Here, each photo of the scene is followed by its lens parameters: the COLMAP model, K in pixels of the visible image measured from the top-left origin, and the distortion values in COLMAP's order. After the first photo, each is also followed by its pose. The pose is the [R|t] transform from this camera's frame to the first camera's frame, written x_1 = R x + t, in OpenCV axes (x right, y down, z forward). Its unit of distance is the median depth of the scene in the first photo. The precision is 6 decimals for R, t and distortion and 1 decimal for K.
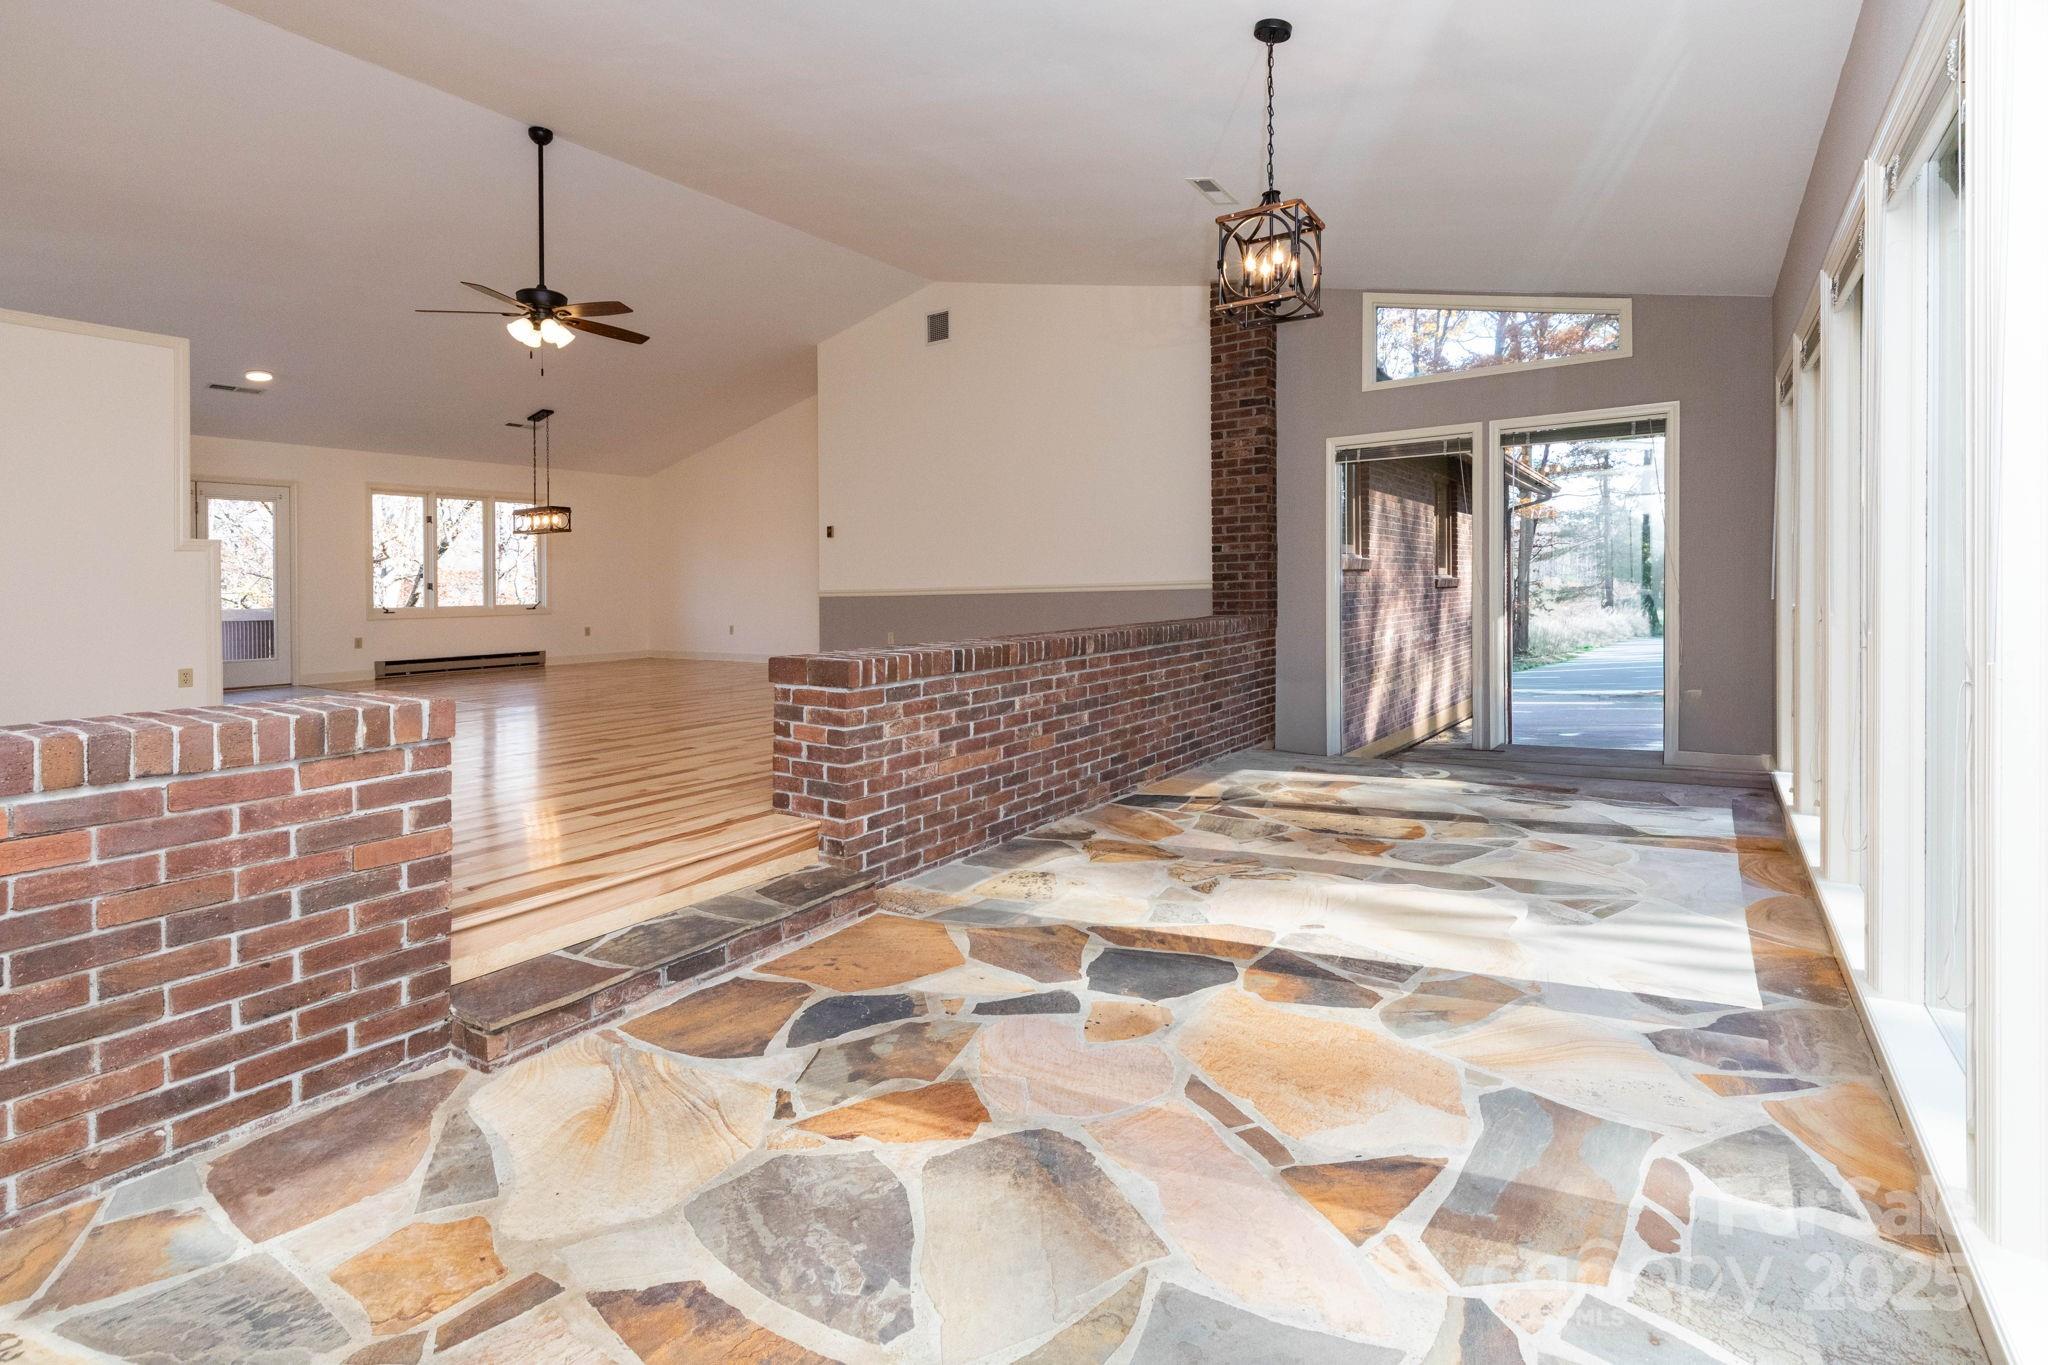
lens RADIAL K [[942.2, 0, 1029.2], [0, 942.2, 688.5], [0, 0, 1]] dist [0.005731, 0.000935]
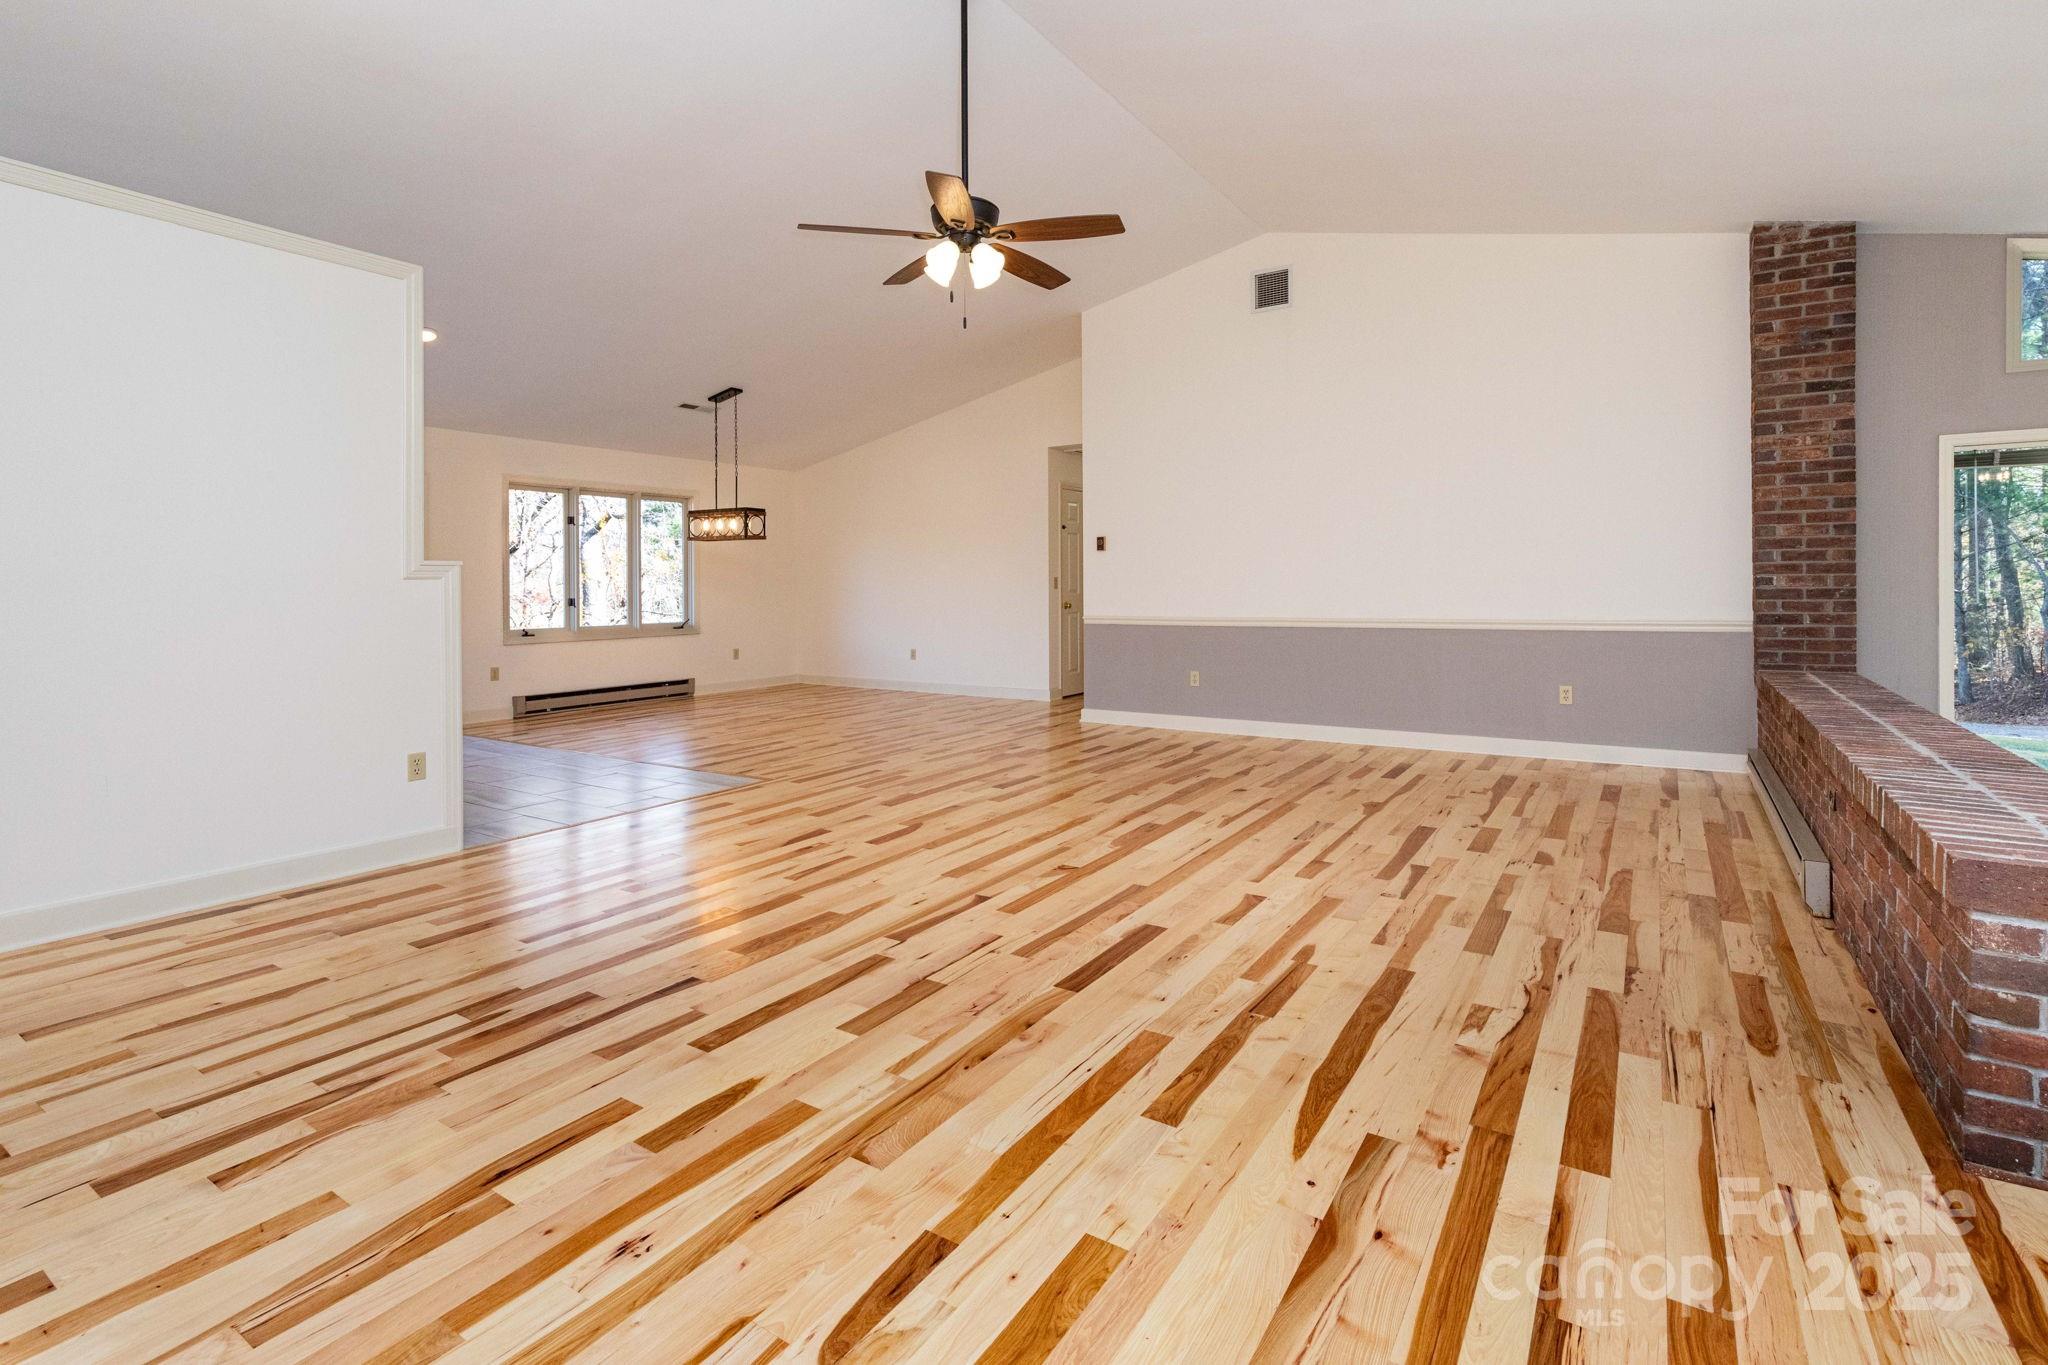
lens RADIAL K [[942.2, 0, 1037.0], [0, 942.2, 687.5], [0, 0, 1]] dist [0.005731, 0.000935]
pose [[0.999514, 0.006151, 0.030571, -0.319161], [-0.006275, 0.999973, 0.003946, -0.050335], [-0.030546, -0.004136, 0.999525, 0.211835]]
